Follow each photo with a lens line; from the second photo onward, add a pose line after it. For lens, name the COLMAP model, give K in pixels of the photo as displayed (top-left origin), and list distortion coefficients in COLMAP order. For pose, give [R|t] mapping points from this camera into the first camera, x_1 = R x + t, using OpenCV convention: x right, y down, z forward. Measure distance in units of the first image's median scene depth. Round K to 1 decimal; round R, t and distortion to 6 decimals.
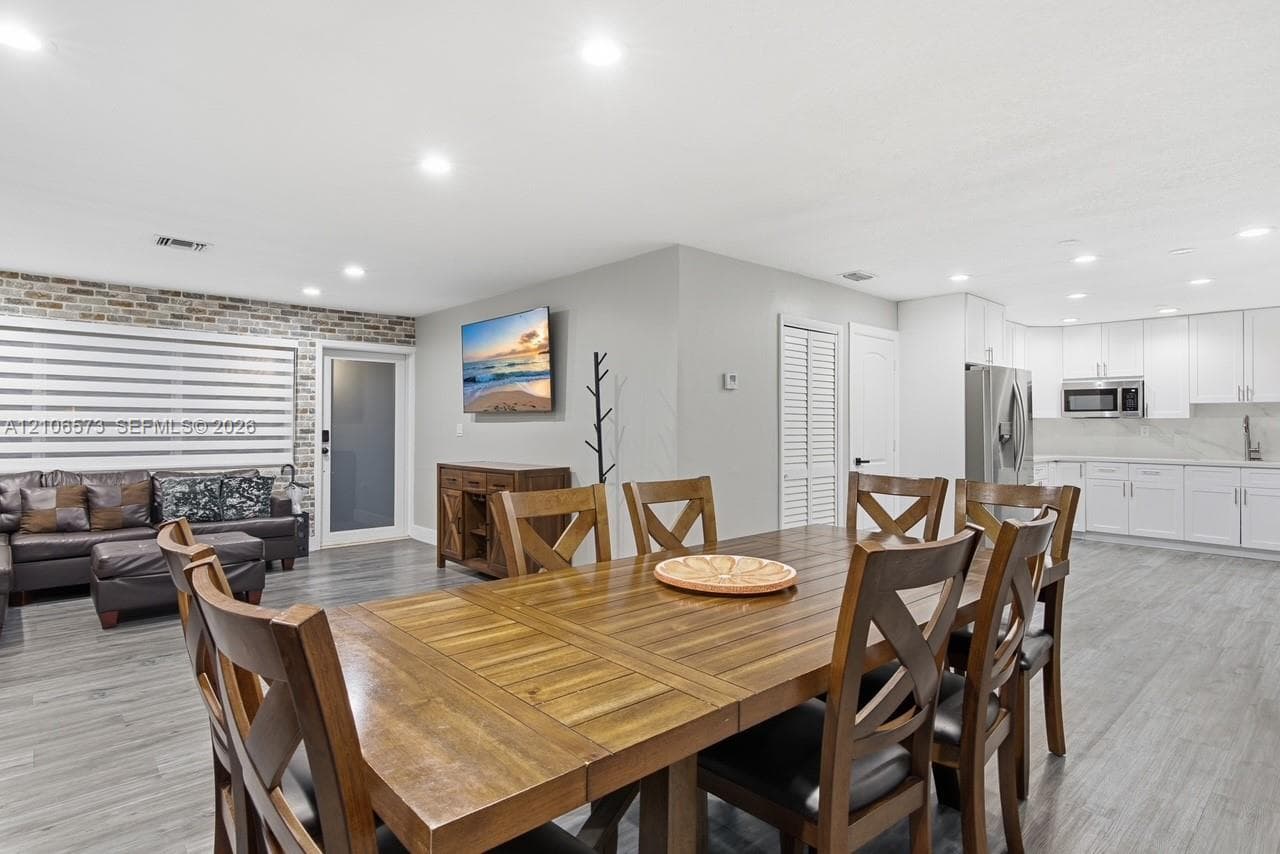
lens RADIAL K [[653.6, 0, 636.8], [0, 653.6, 417.6], [0, 0, 1]] dist [-0.008318, 0.001102]
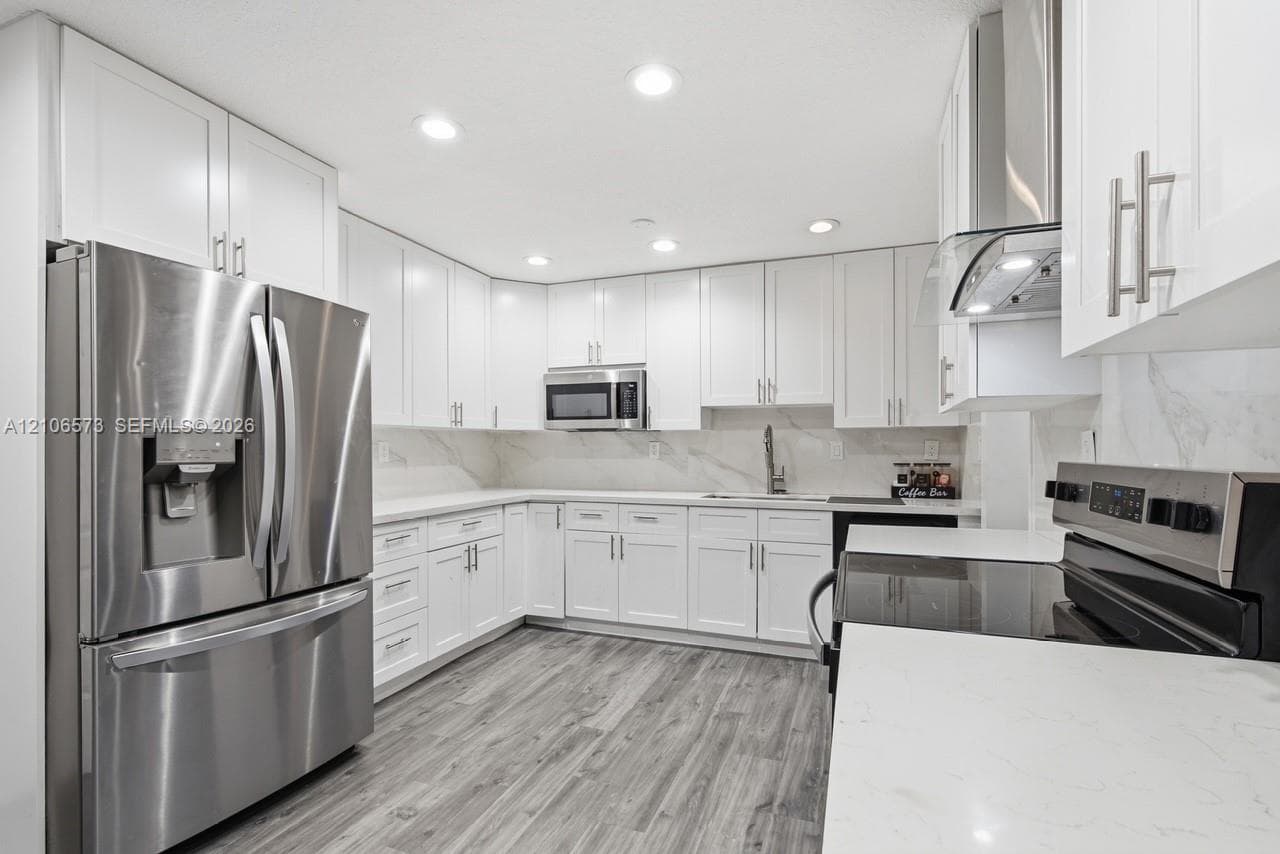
lens RADIAL K [[587.8, 0, 630.5], [0, 587.8, 453.1], [0, 0, 1]] dist [-0.004040, 0.000616]
pose [[0.889592, -0.008381, 0.456680, 0.535162], [-0.001892, 0.999755, 0.022035, 0.011146], [-0.456753, -0.020466, 0.889358, 0.527809]]
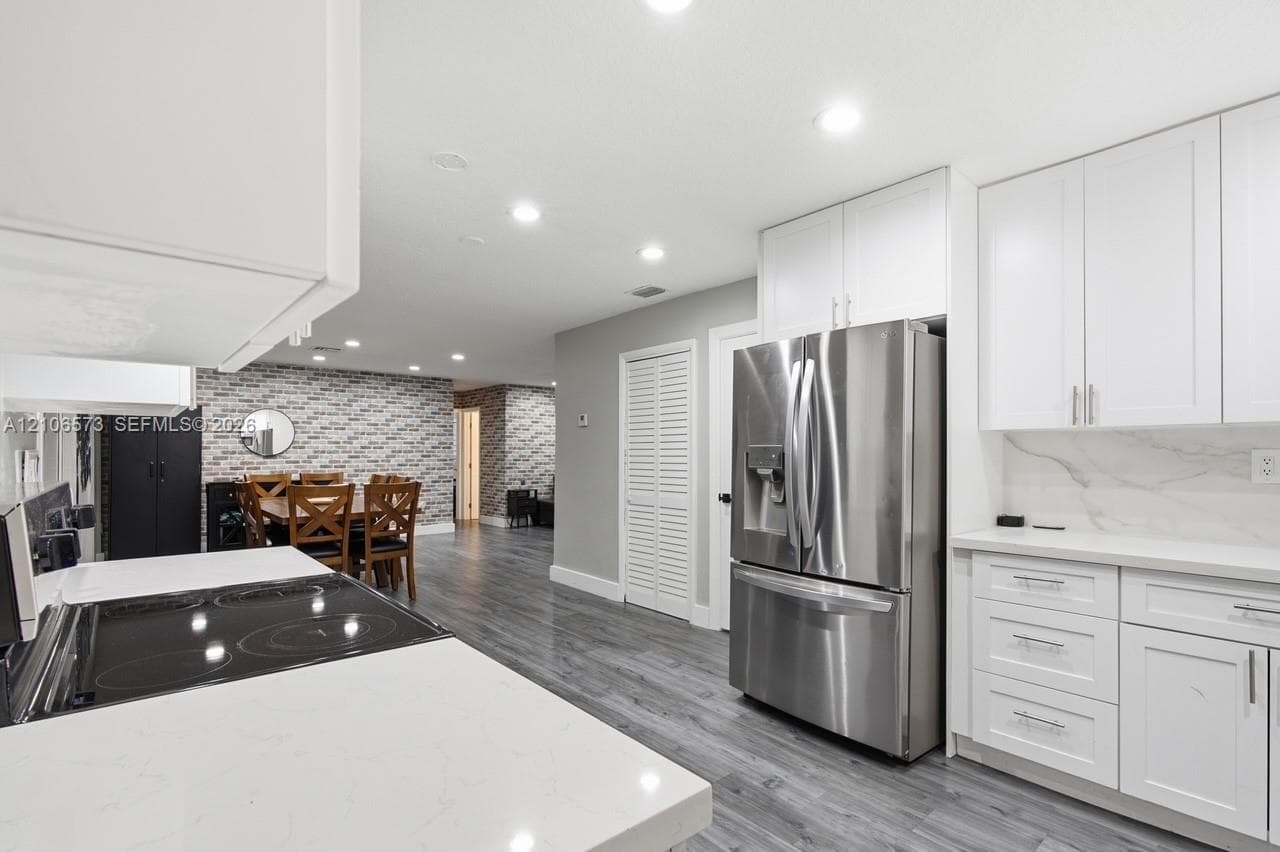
lens RADIAL K [[587.8, 0, 655.6], [0, 587.8, 454.1], [0, 0, 1]] dist [-0.004040, 0.000616]
pose [[-0.009403, -0.009534, -0.999910, 0.900653], [0.011057, 0.999892, -0.009638, 0.015024], [0.999895, -0.011146, -0.009296, 0.776006]]
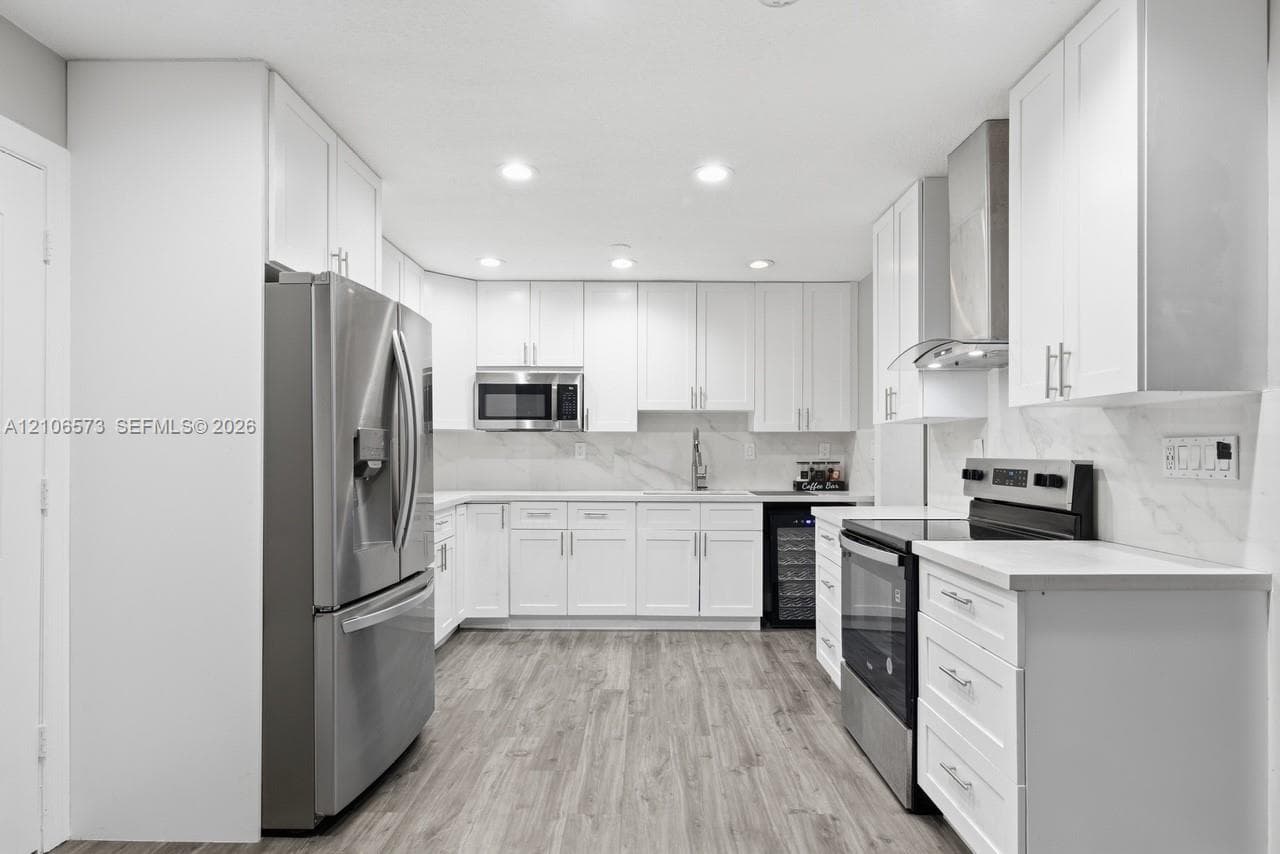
lens RADIAL K [[714.1, 0, 636.0], [0, 714.1, 451.4], [0, 0, 1]] dist [0.009239, 0.000900]
pose [[0.677900, -0.004091, 0.735143, 0.301448], [-0.010012, 0.999840, 0.014796, 0.010521], [-0.735086, -0.017390, 0.677751, 0.498934]]
